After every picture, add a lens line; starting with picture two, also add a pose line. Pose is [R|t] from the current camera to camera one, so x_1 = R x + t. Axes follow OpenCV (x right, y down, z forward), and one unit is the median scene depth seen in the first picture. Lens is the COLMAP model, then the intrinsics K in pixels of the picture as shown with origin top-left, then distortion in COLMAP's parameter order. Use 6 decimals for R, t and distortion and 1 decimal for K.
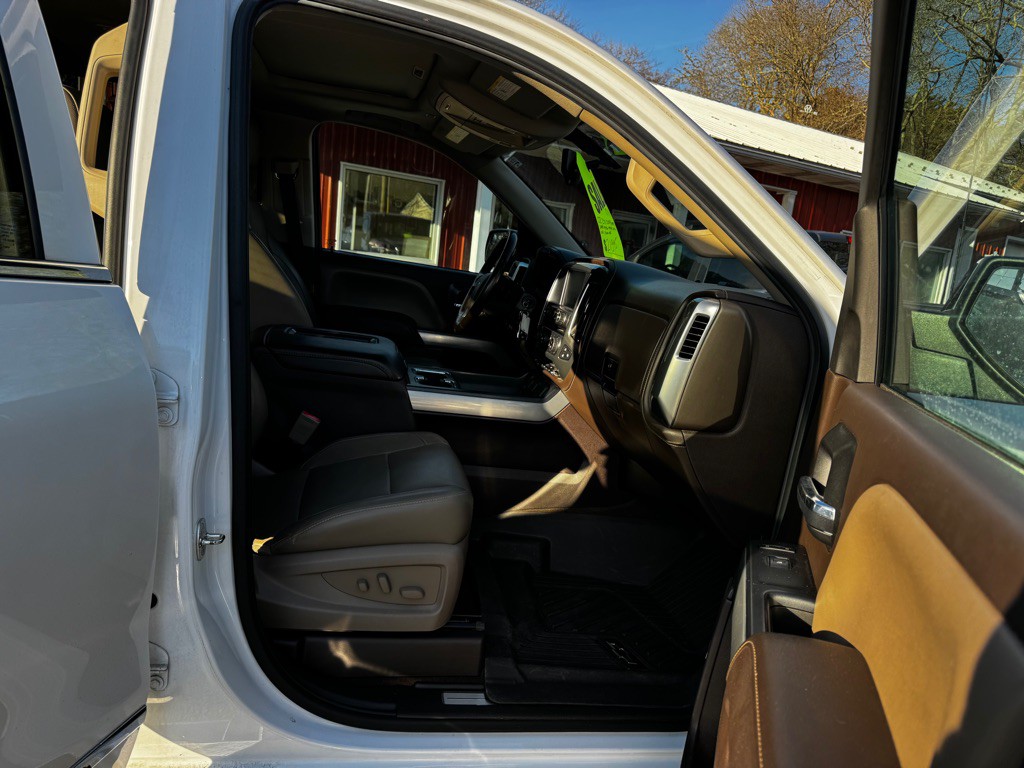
lens RADIAL K [[727.0, 0, 507.3], [0, 727.0, 395.9], [0, 0, 1]] dist [0.074182, -0.060619]
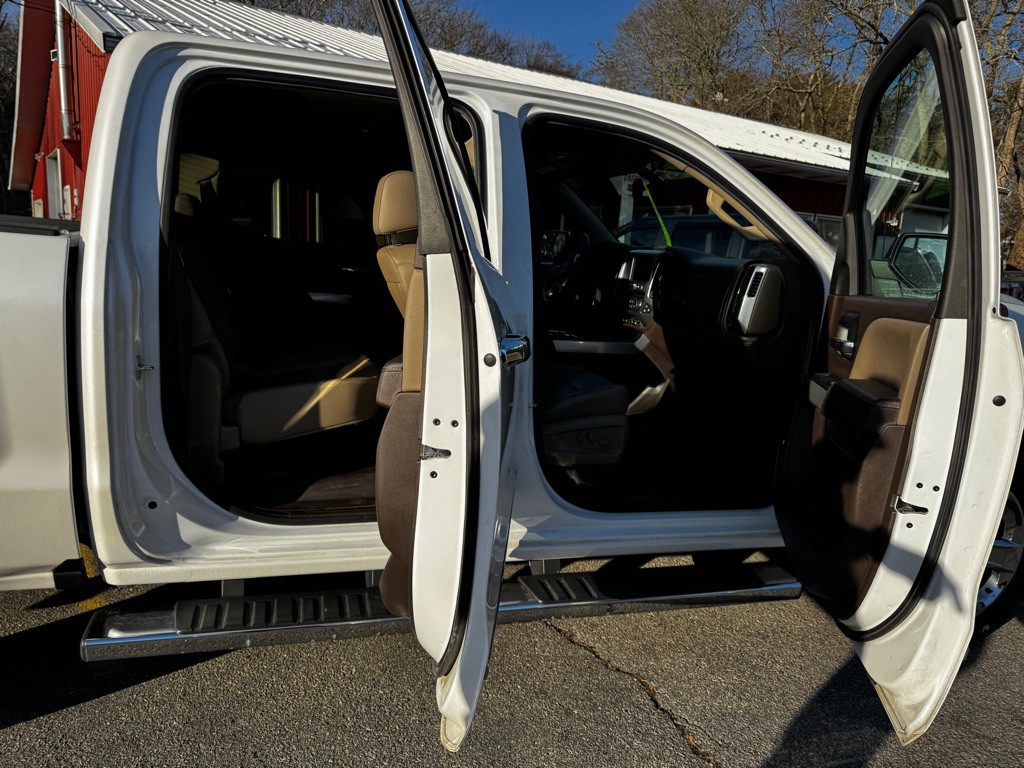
lens RADIAL K [[727.0, 0, 507.3], [0, 727.0, 395.9], [0, 0, 1]] dist [0.074182, -0.060619]
pose [[0.992439, -0.086235, 0.087341, -0.363084], [0.085492, 0.996264, 0.012220, 0.080994], [-0.088068, -0.004661, 0.996104, -0.523030]]
